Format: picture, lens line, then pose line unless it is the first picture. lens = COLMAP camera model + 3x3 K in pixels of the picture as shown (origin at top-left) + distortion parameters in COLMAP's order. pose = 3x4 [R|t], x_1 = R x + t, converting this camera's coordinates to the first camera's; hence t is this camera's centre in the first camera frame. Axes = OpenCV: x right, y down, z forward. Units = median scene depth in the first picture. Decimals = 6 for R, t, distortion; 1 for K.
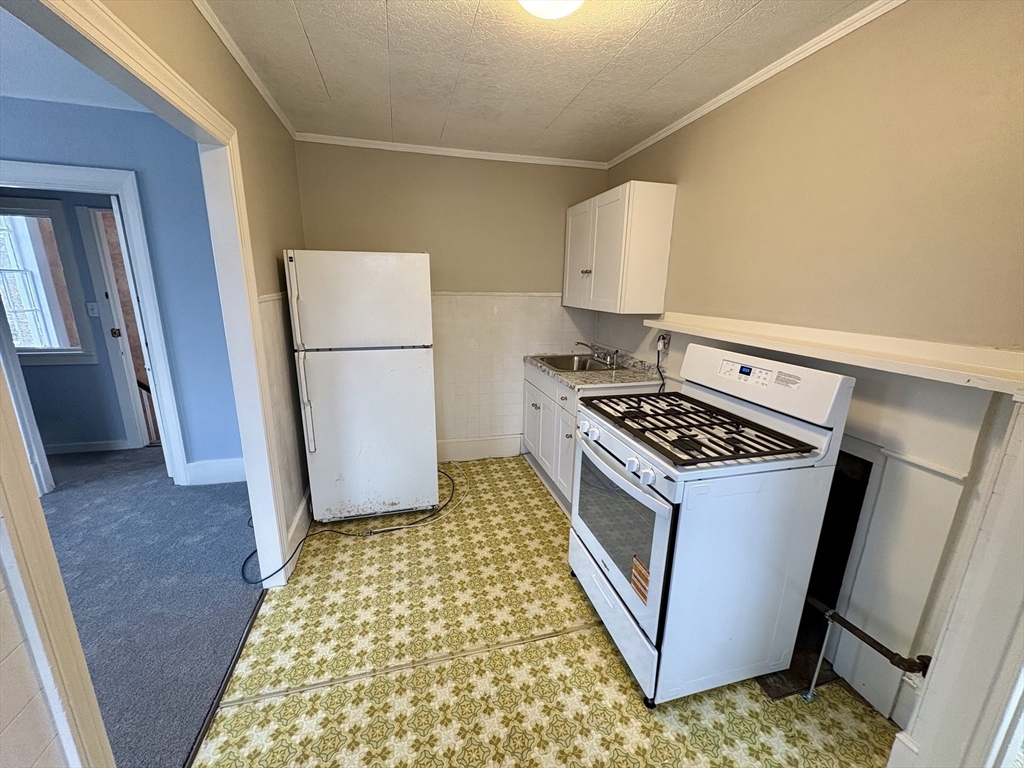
lens RADIAL K [[406.8, 0, 512.0], [0, 406.8, 384.3], [0, 0, 1]] dist [-0.000434, -0.000305]
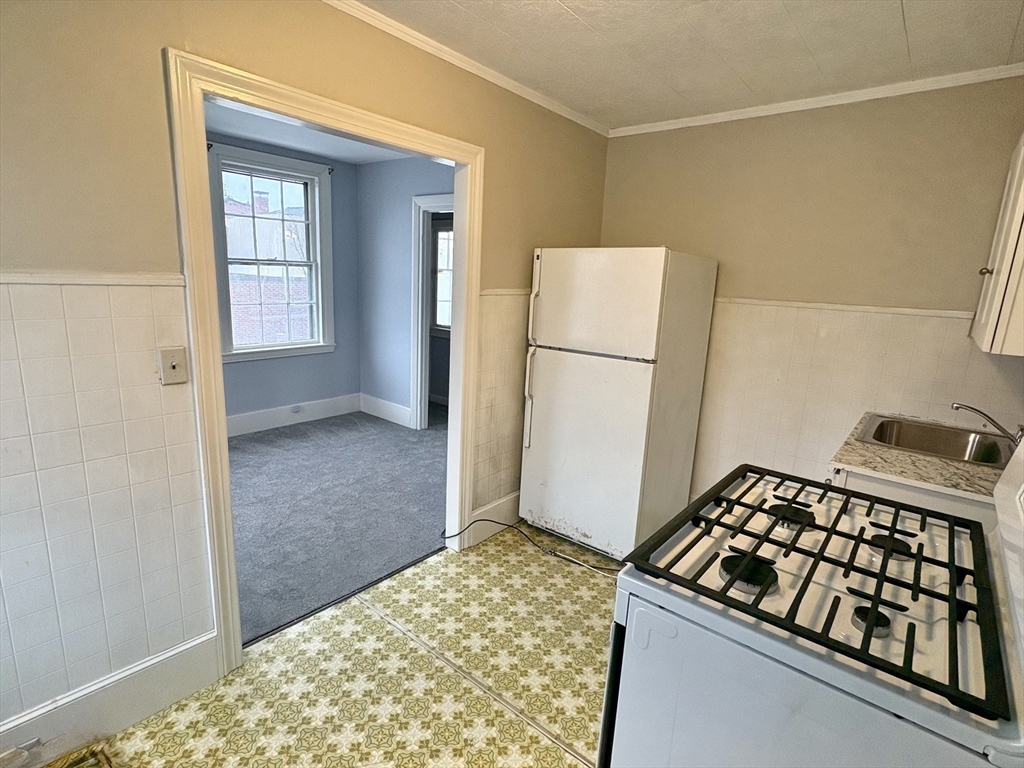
lens RADIAL K [[518.6, 0, 505.7], [0, 518.6, 385.0], [0, 0, 1]] dist [-0.000423, 0.001415]
pose [[0.571382, 0.176629, -0.801451, 0.531399], [-0.230323, 0.971830, 0.049974, -0.038109], [0.787701, 0.156038, 0.595969, 0.198022]]
